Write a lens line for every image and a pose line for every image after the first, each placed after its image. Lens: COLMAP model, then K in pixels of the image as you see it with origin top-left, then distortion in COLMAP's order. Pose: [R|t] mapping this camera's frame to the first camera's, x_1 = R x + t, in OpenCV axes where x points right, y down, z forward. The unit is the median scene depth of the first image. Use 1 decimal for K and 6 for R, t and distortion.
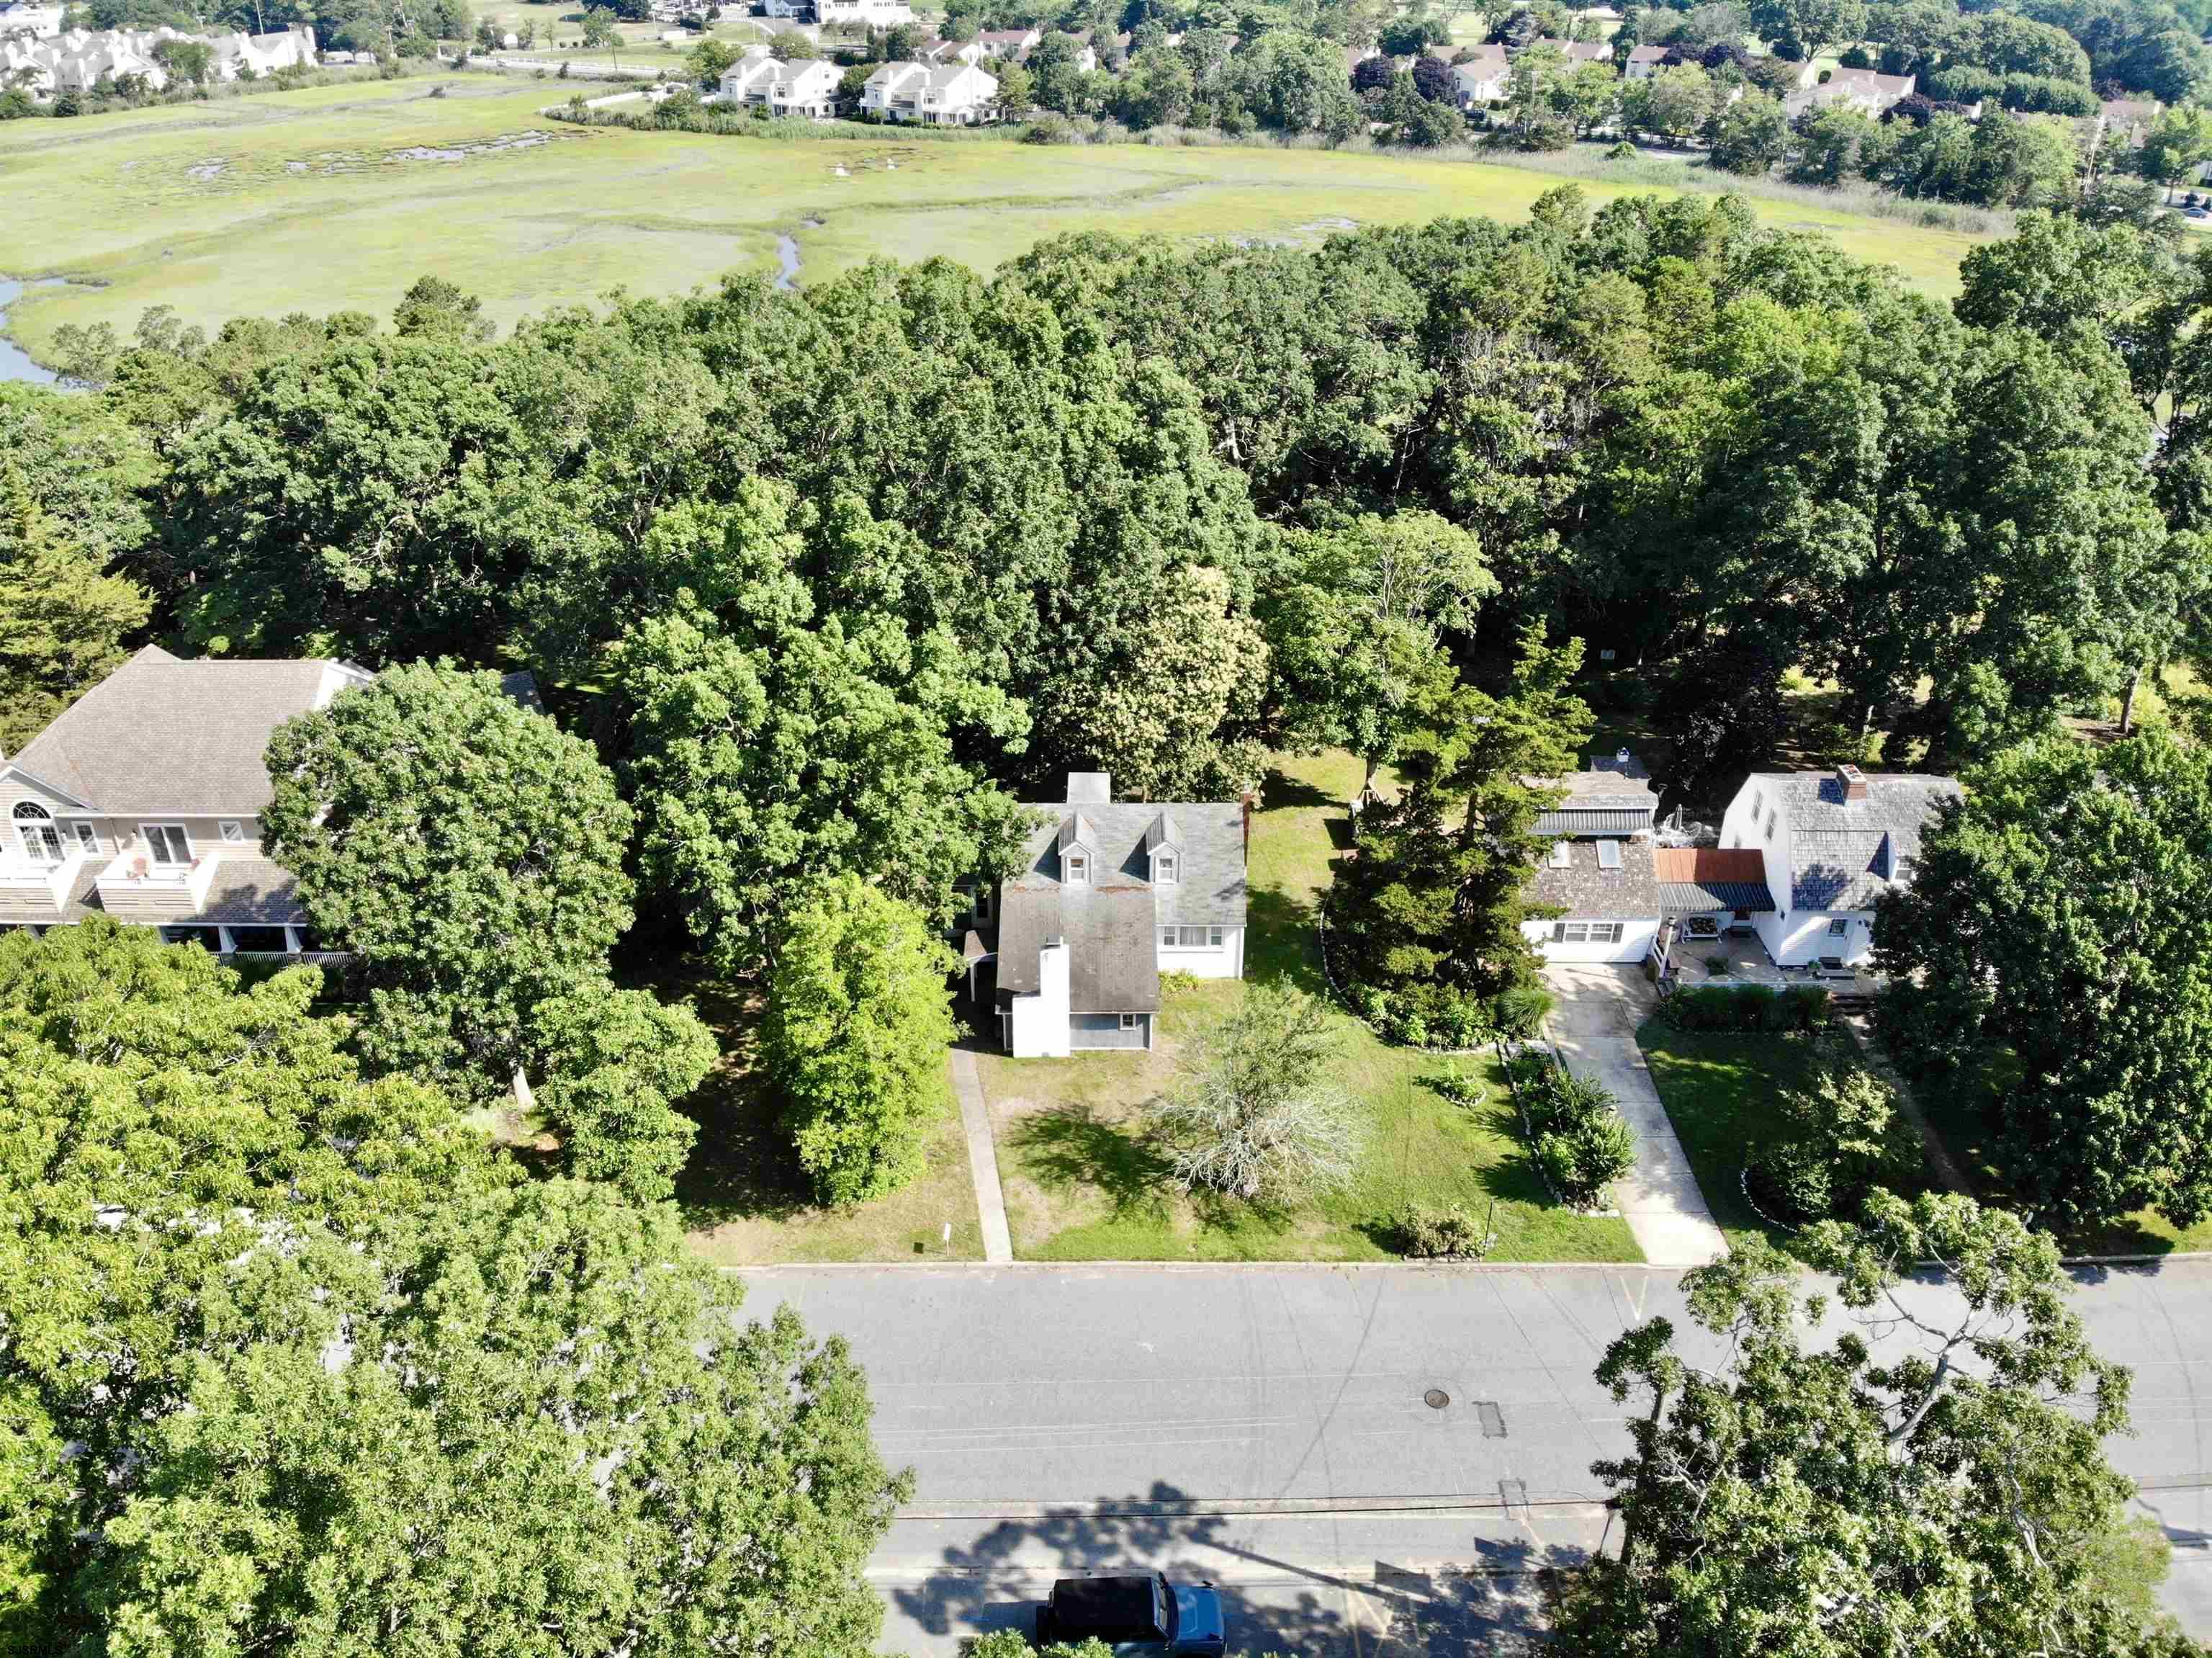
lens RADIAL K [[1604.5, 0, 1105.1], [0, 1604.5, 838.8], [0, 0, 1]] dist [0.077182, -0.195213]
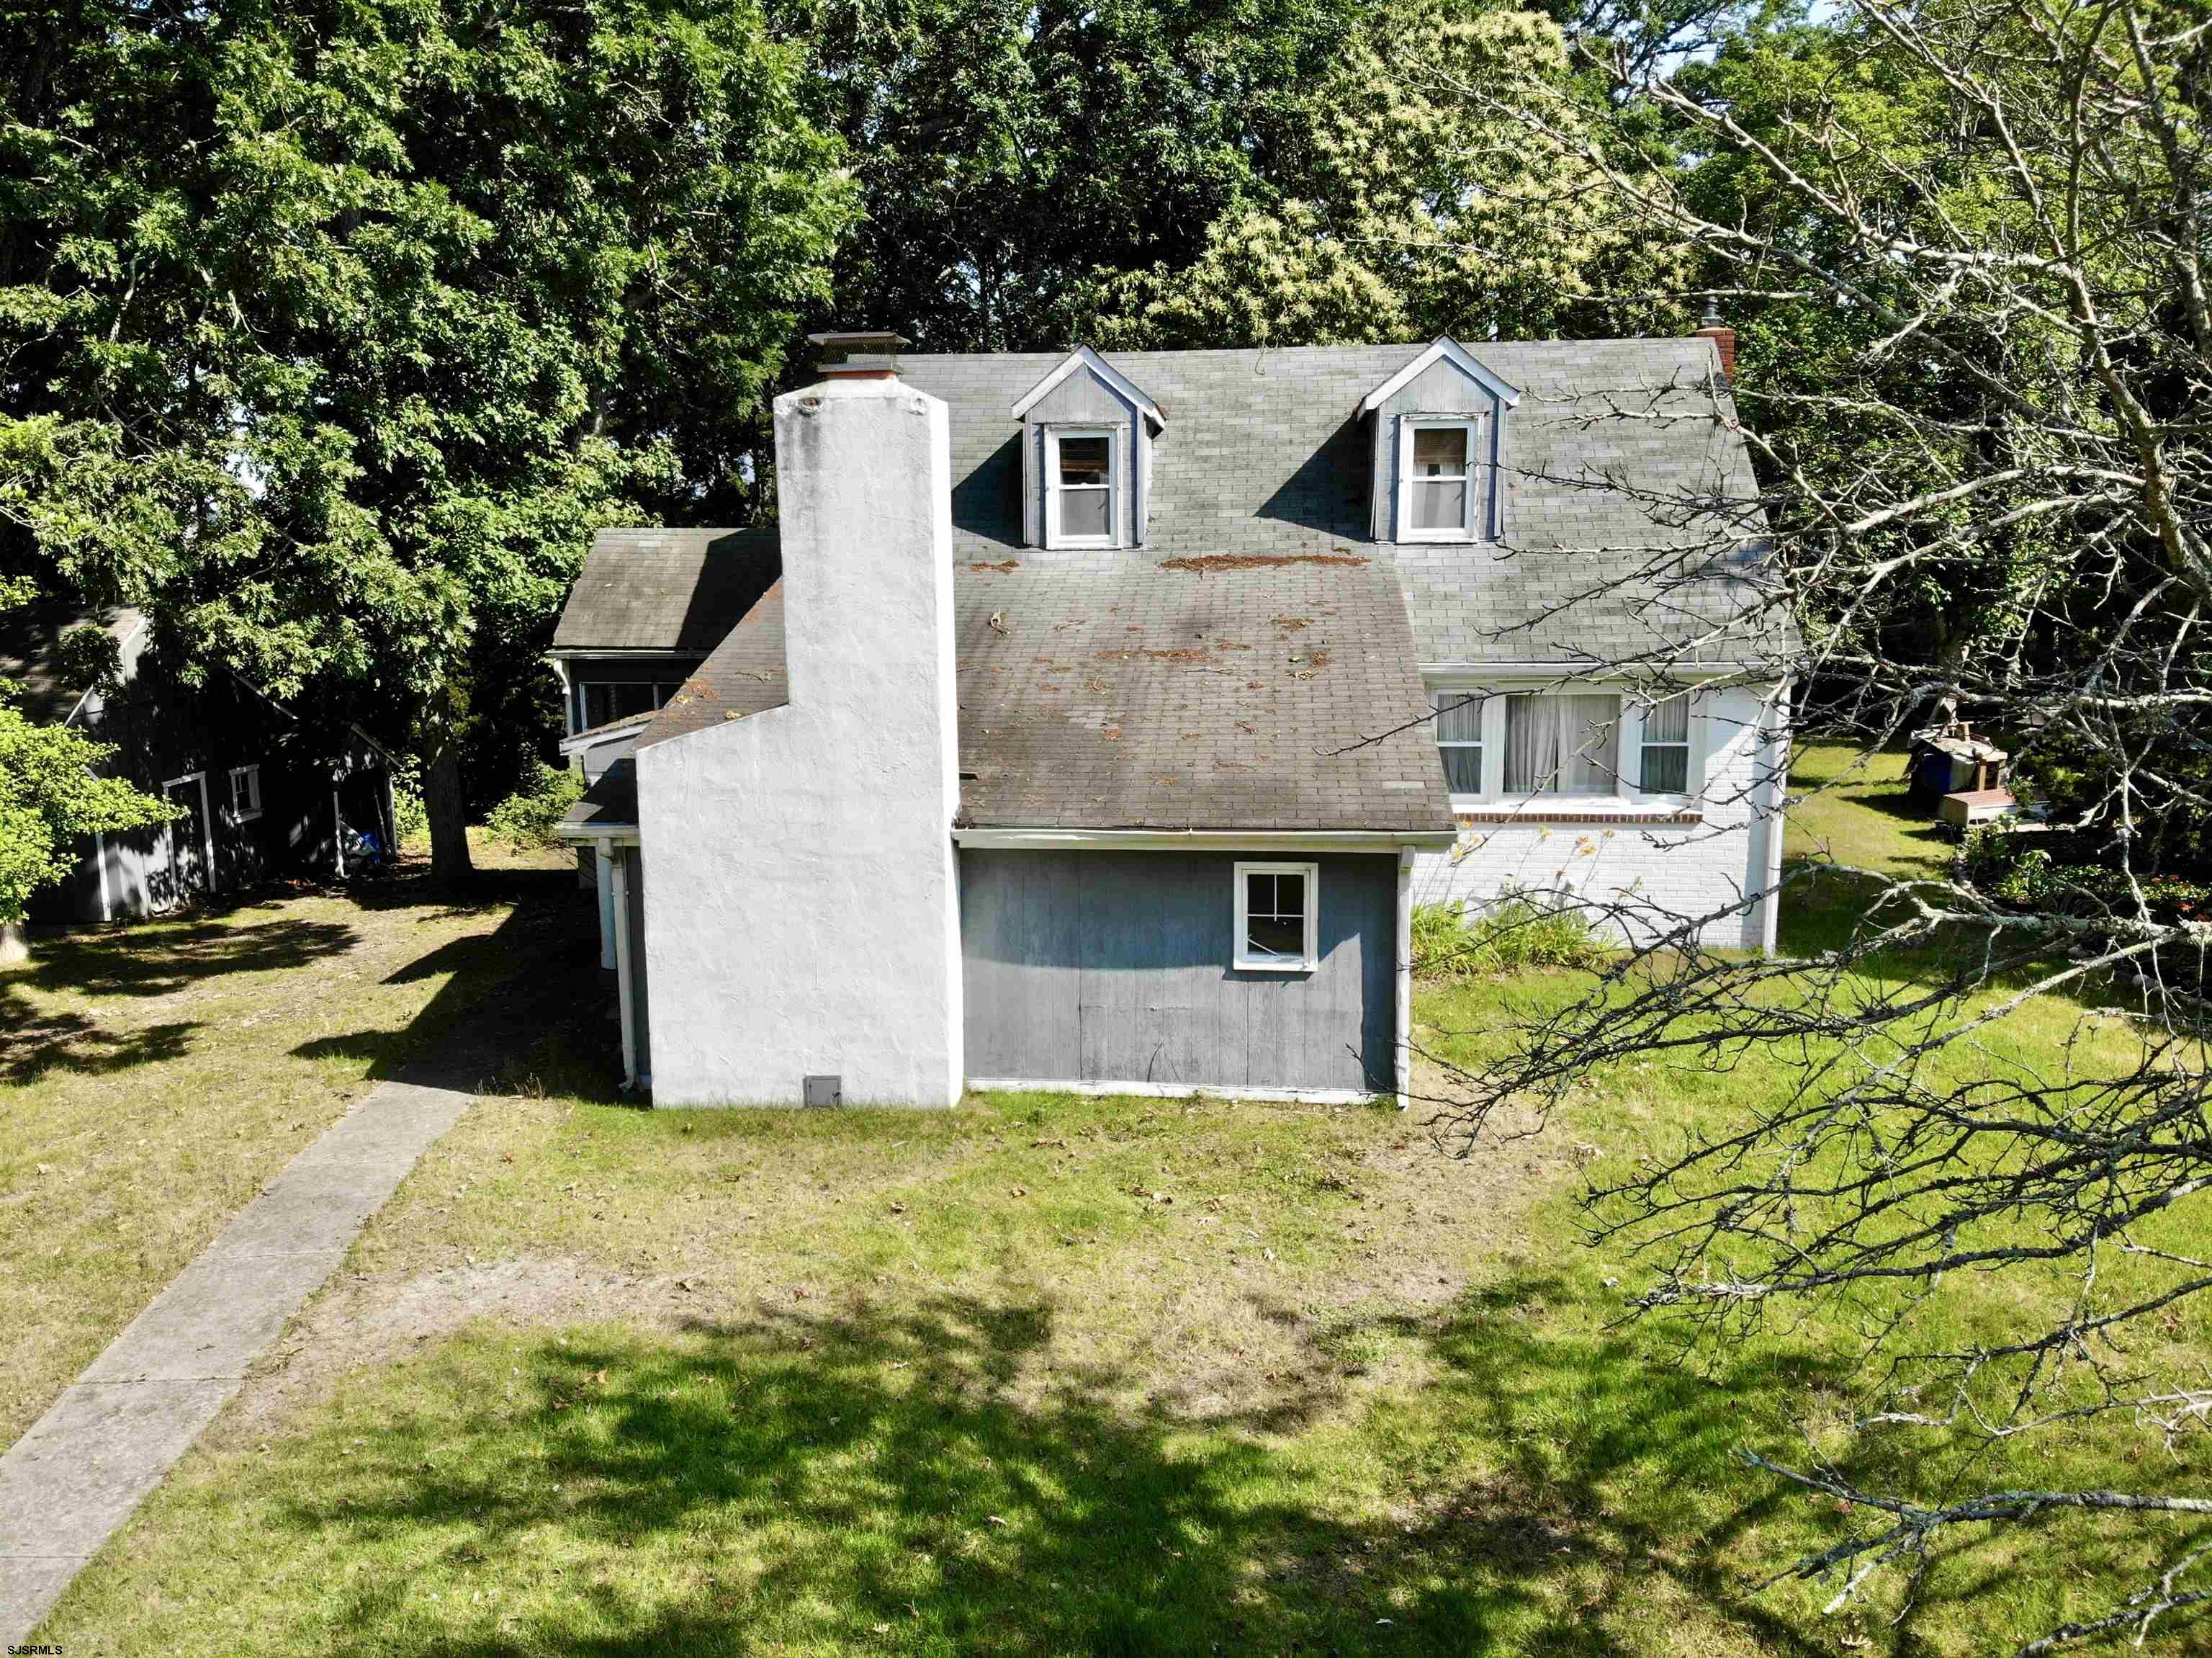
lens RADIAL K [[1604.5, 0, 1105.1], [0, 1604.5, 838.8], [0, 0, 1]] dist [0.077182, -0.195213]
pose [[0.994308, 0.011481, -0.105921, 0.013958], [-0.052898, 0.916180, -0.397261, 0.178355], [0.092482, 0.400603, 0.911572, 0.821409]]
